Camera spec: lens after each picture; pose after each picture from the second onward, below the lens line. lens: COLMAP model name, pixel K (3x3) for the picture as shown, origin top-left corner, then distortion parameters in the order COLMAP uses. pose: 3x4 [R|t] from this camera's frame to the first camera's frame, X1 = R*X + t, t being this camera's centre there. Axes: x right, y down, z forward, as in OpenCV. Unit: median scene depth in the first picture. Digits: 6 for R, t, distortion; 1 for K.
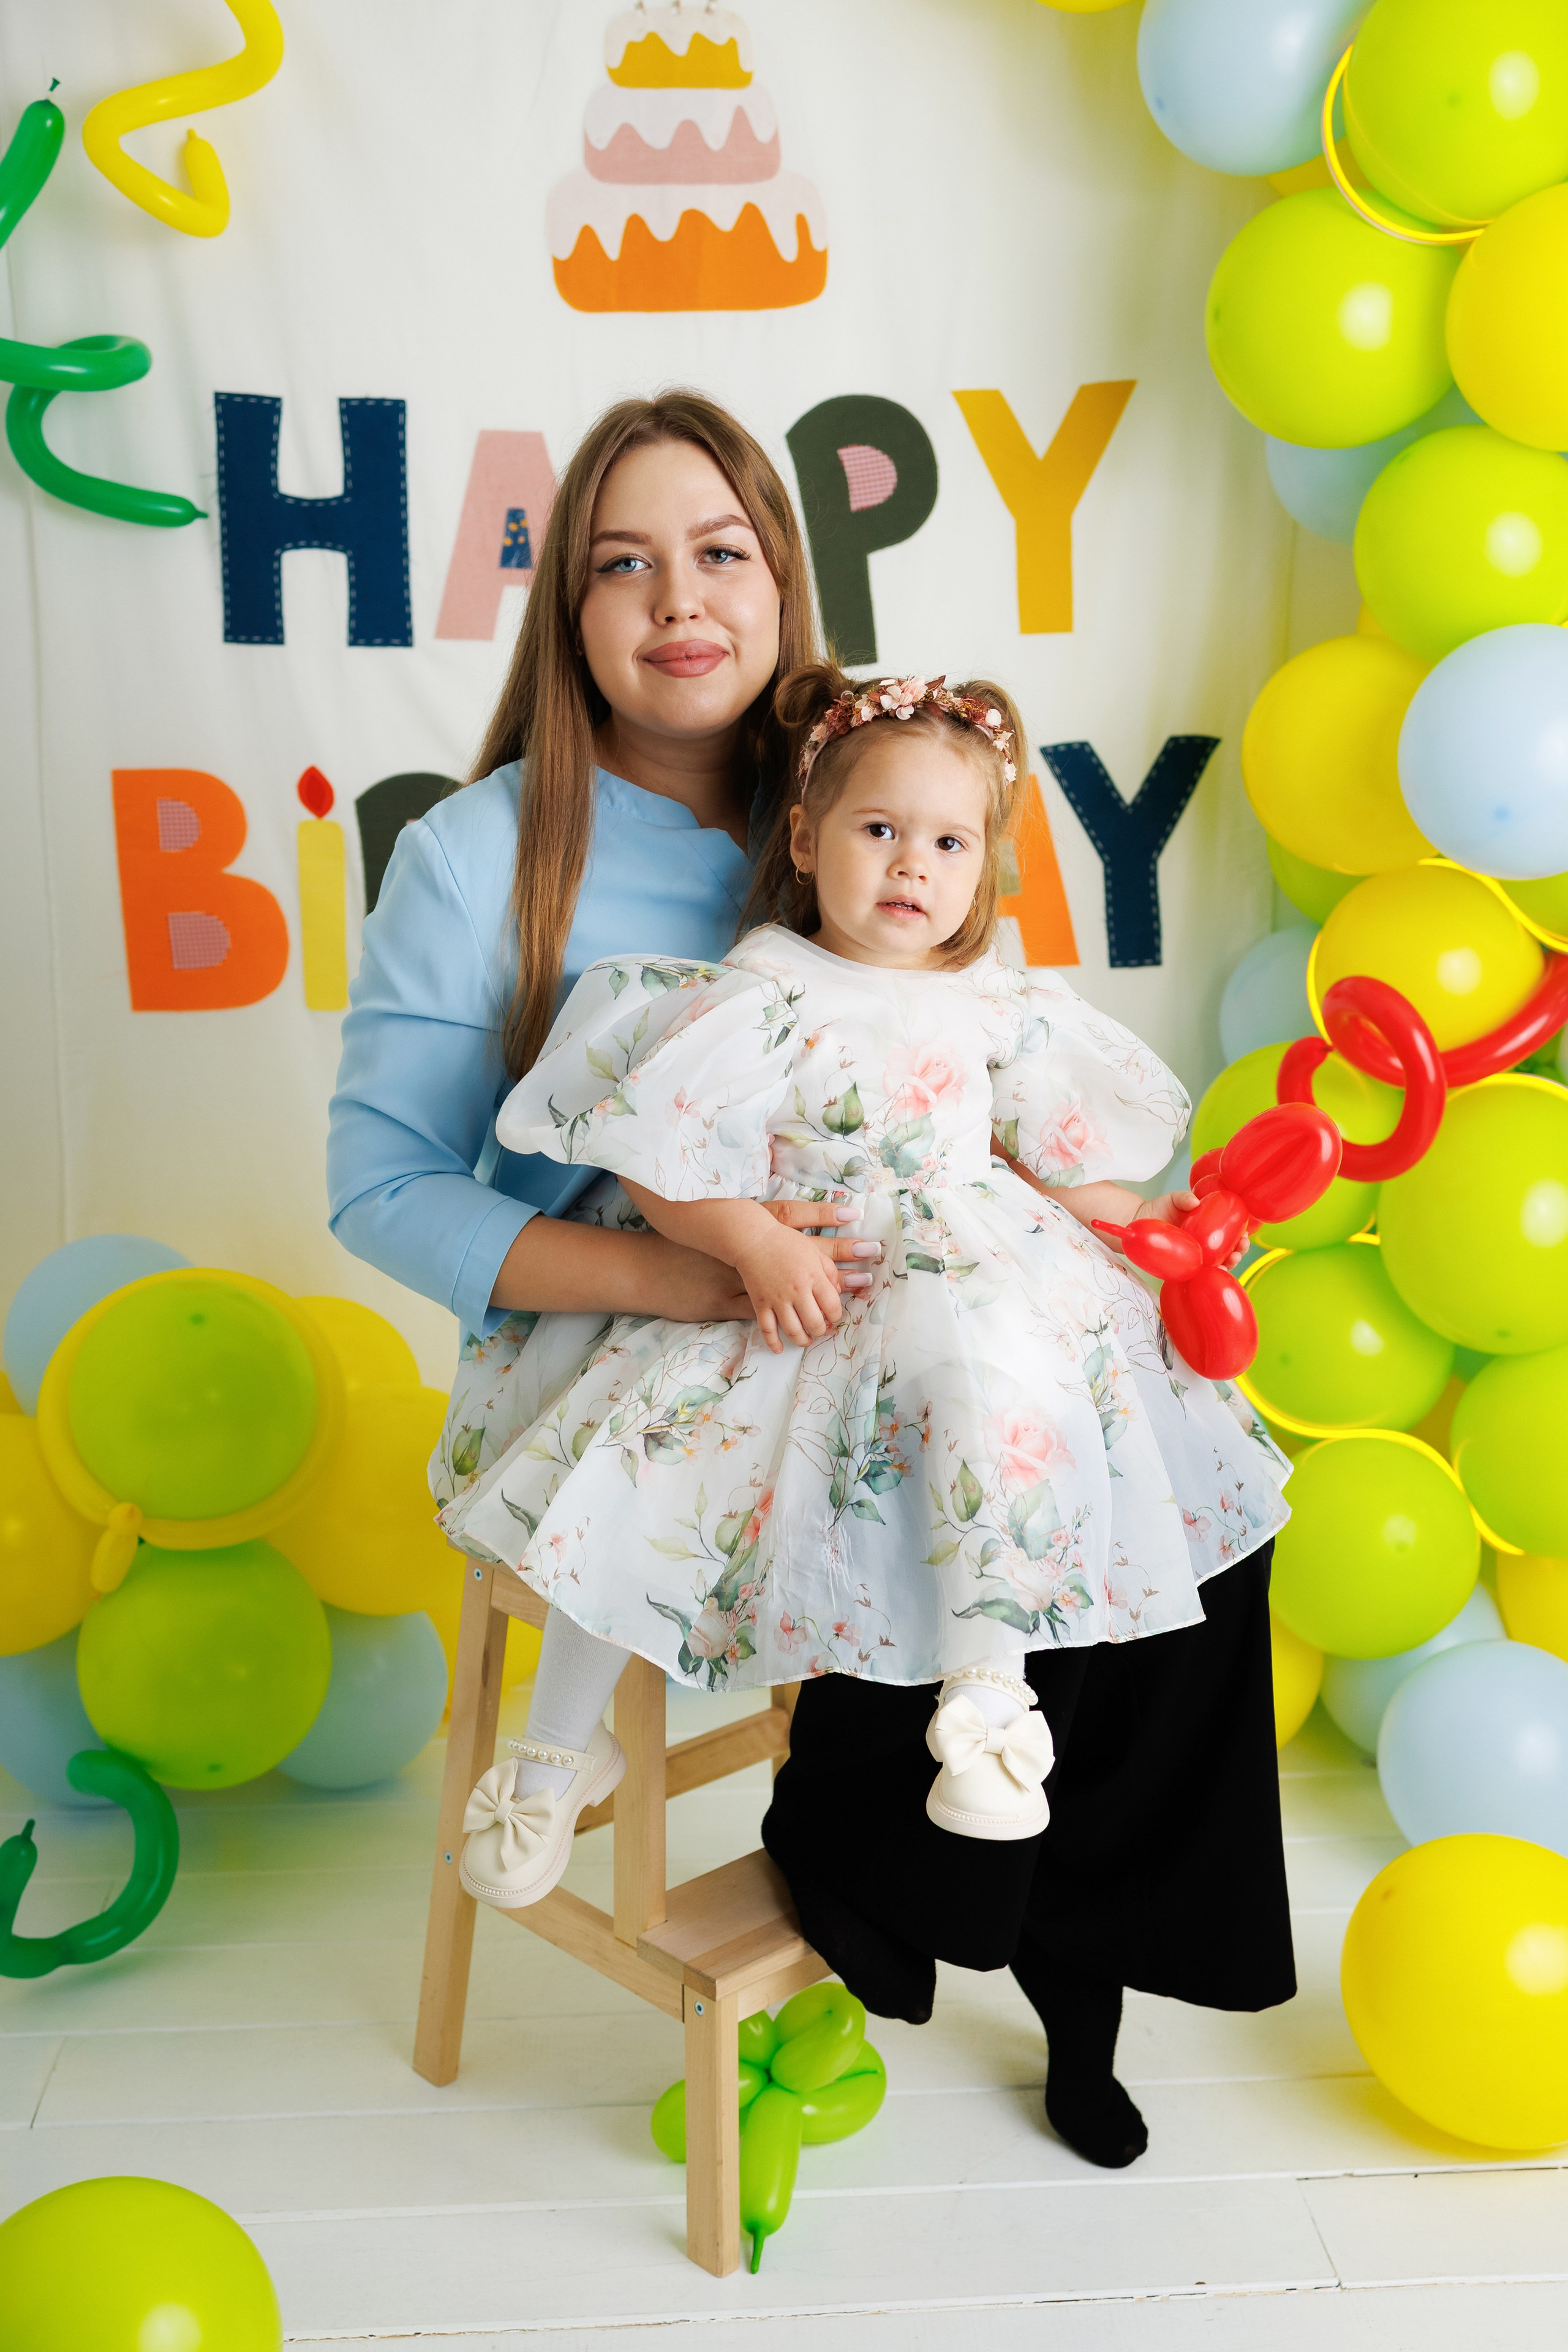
lens RADIAL K [[2481.6, 0, 784.0], [0, 2481.6, 1176.0], [0, 0, 1]] dist [-0.008693, -0.010866]
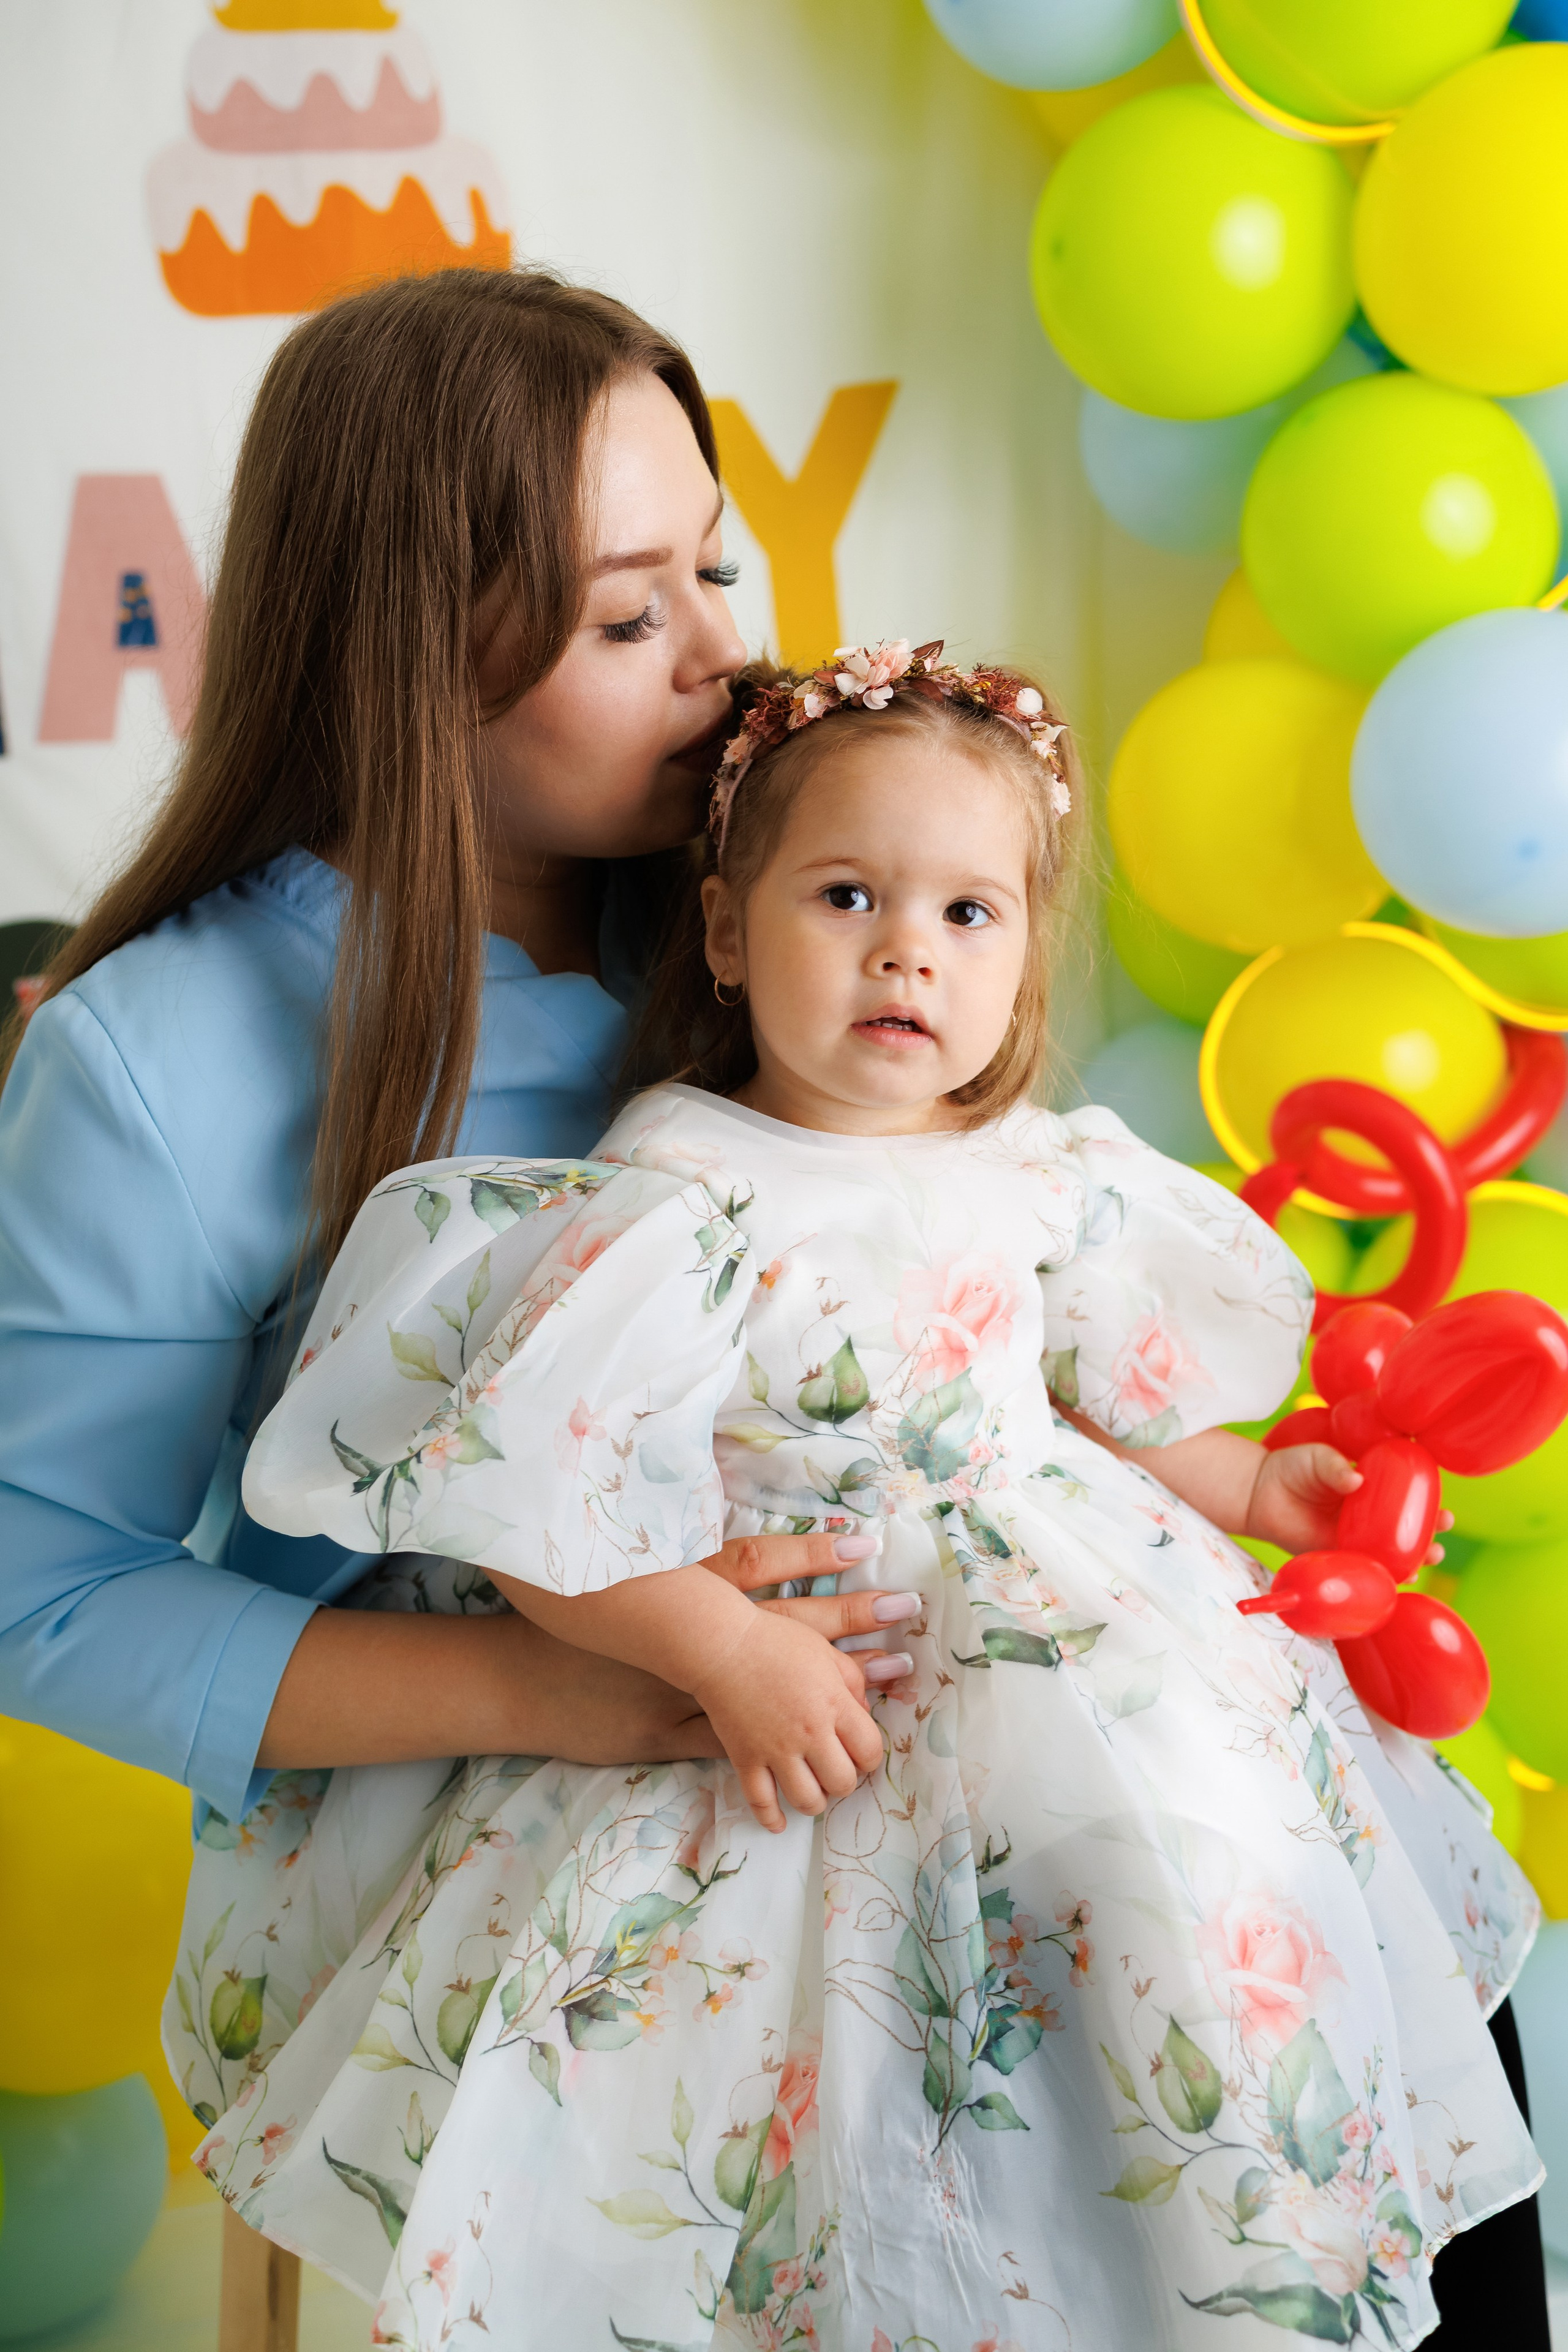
lens RADIAL K [[2150.2, 0, 789.8], [0, 2150.2, 1223.7], [0, 0, 1]] dist [0.004079, -0.001338]
pose [[0.982032, -0.108157, 0.154643, -0.060993], [0.110720, 0.993819, -0.008031, -0.061344], [-0.152818, 0.025009, 0.987938, 0.495980]]
